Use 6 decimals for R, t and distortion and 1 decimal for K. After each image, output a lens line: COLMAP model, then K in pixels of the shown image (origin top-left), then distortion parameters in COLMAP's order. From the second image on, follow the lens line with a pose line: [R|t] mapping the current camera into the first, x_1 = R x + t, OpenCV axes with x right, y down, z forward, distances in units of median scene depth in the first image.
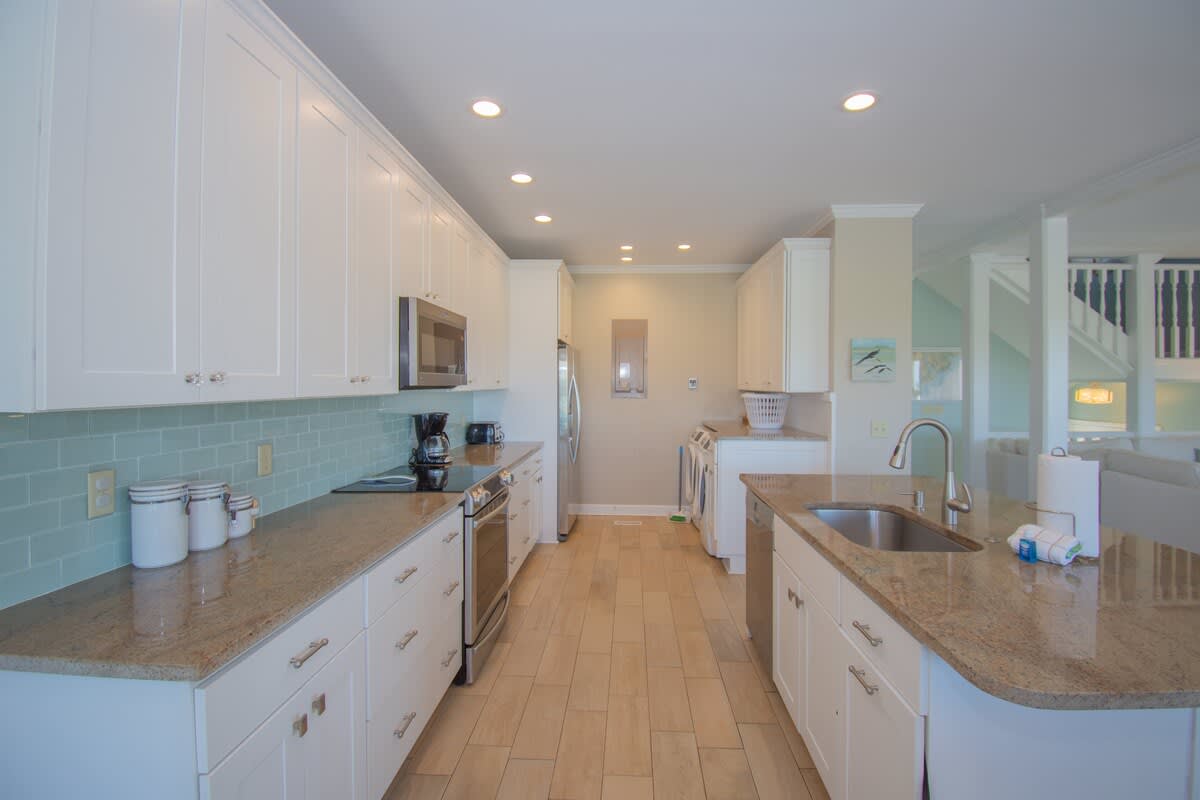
lens RADIAL K [[550.7, 0, 600.2], [0, 550.7, 381.0], [0, 0, 1]] dist [0.027707, -0.030166]
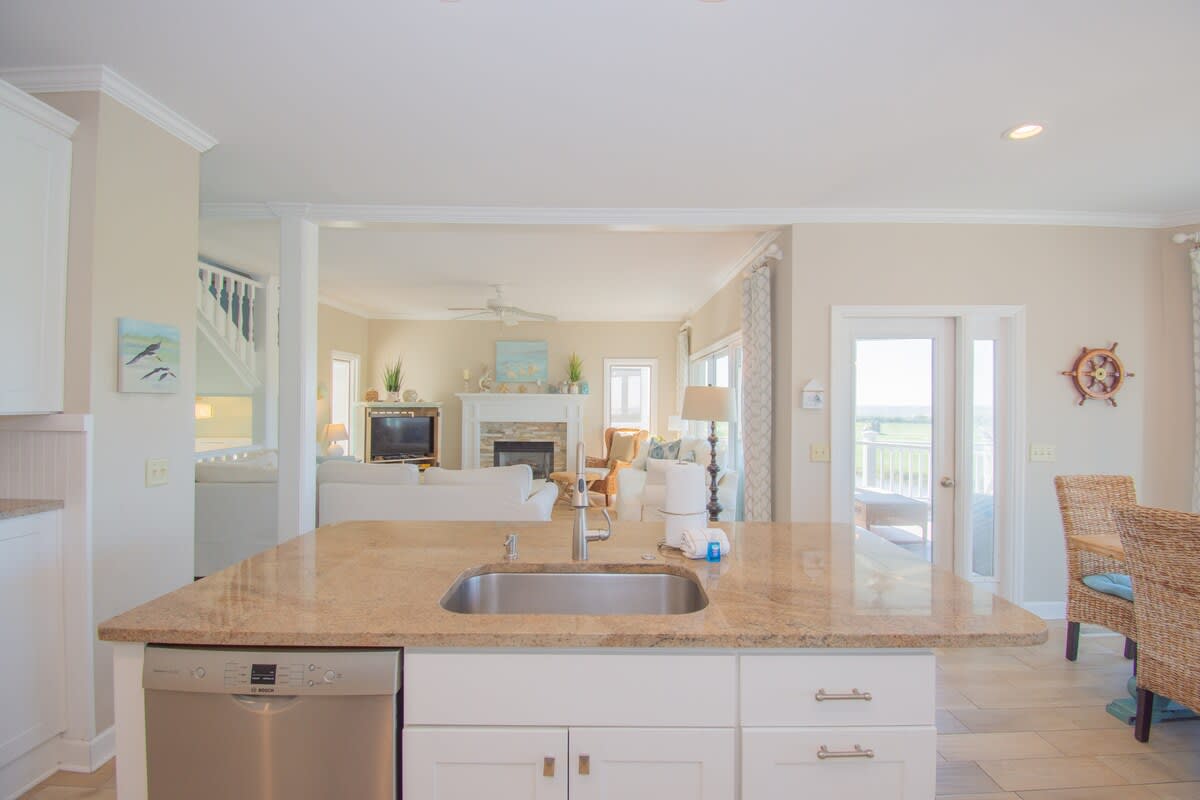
lens RADIAL K [[541.0, 0, 619.6], [0, 541.0, 398.9], [0, 0, 1]] dist [-0.000600, -0.000123]
pose [[-0.066905, 0.005633, 0.997743, -0.102979], [-0.014095, 0.999879, -0.006590, 0.002401], [-0.997660, -0.014504, -0.066818, 0.428013]]
